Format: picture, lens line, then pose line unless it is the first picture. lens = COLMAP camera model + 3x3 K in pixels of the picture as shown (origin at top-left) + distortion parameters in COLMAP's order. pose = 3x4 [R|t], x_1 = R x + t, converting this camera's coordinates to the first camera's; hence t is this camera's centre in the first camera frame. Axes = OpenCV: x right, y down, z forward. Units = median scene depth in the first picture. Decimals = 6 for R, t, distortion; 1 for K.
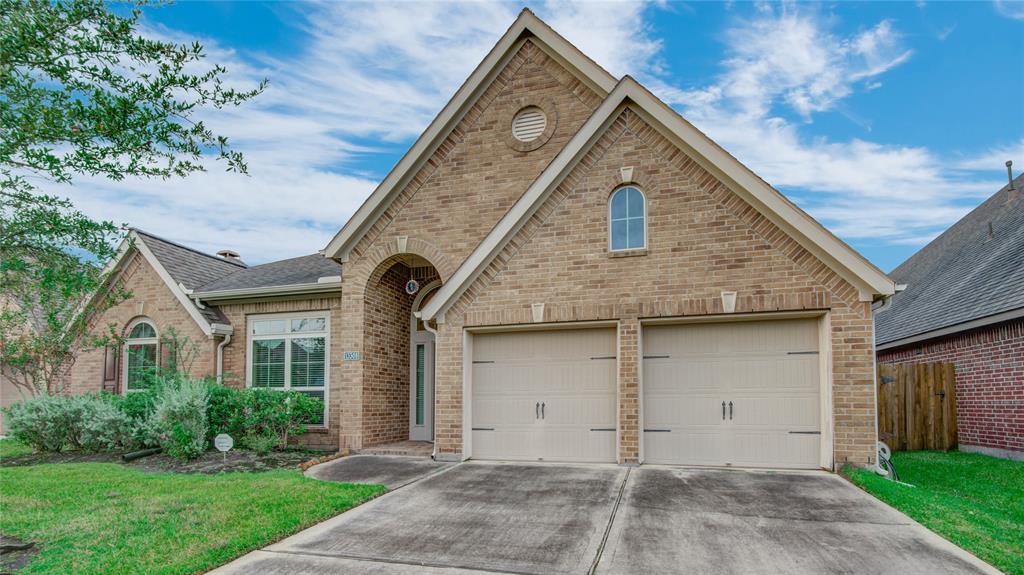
lens RADIAL K [[470.0, 0, 511.4], [0, 470.0, 356.1], [0, 0, 1]] dist [0.000719, 0.000373]
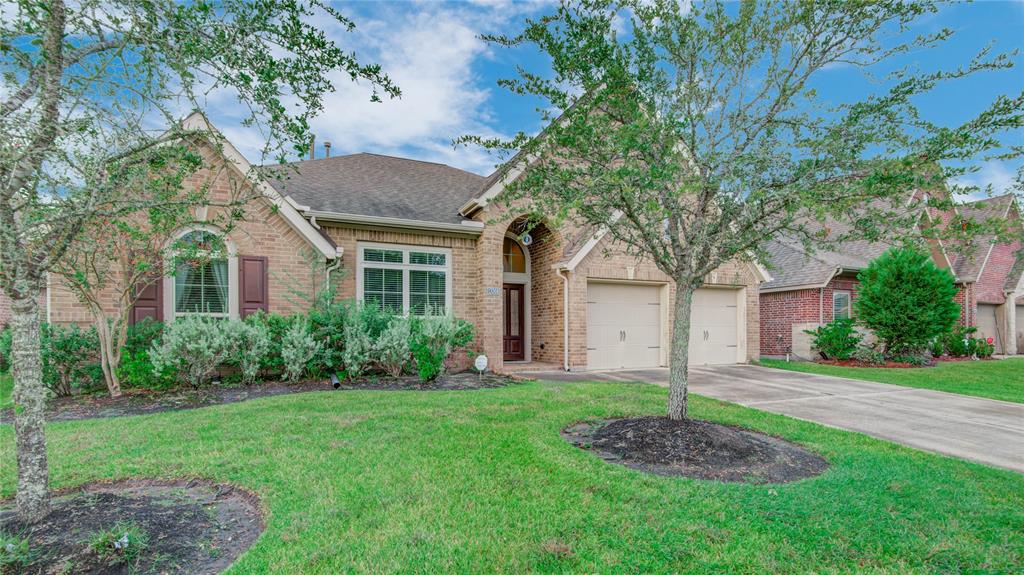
lens RADIAL K [[470.0, 0, 512.9], [0, 470.0, 287.1], [0, 0, 1]] dist [0.000719, 0.000373]
pose [[0.769000, 0.064841, 0.635951, -1.117685], [-0.060544, 0.997758, -0.028520, 0.020741], [-0.636375, -0.016572, 0.771202, 0.043578]]
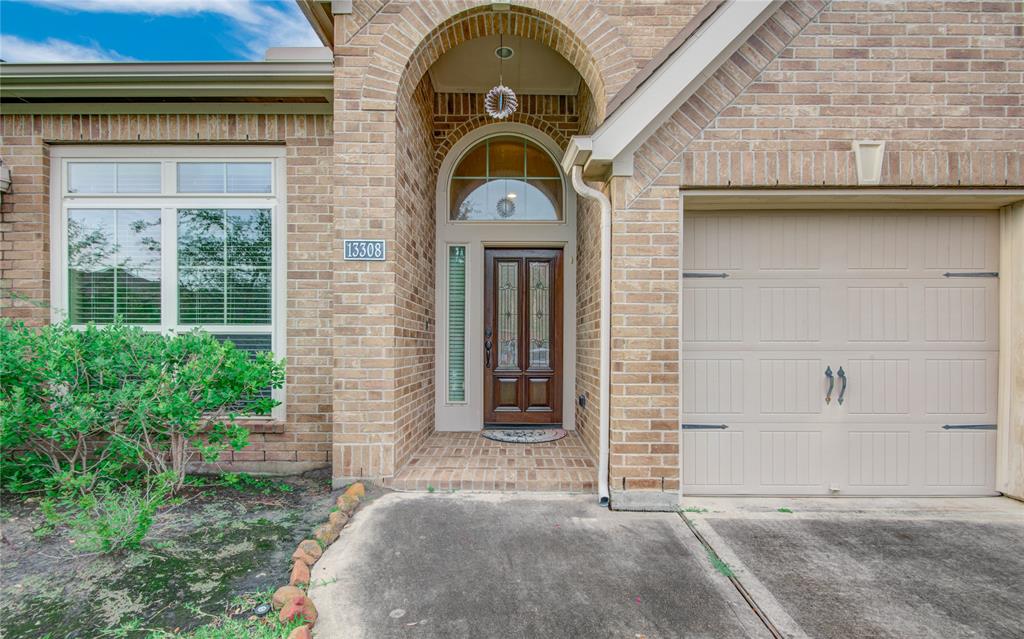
lens RADIAL K [[477.8, 0, 517.6], [0, 477.8, 331.0], [0, 0, 1]] dist [-0.003129, -0.002078]
pose [[0.966150, 0.014020, 0.257599, -0.331821], [-0.031505, 0.997460, 0.063875, 0.040377], [-0.256049, -0.069829, 0.964138, 0.591986]]
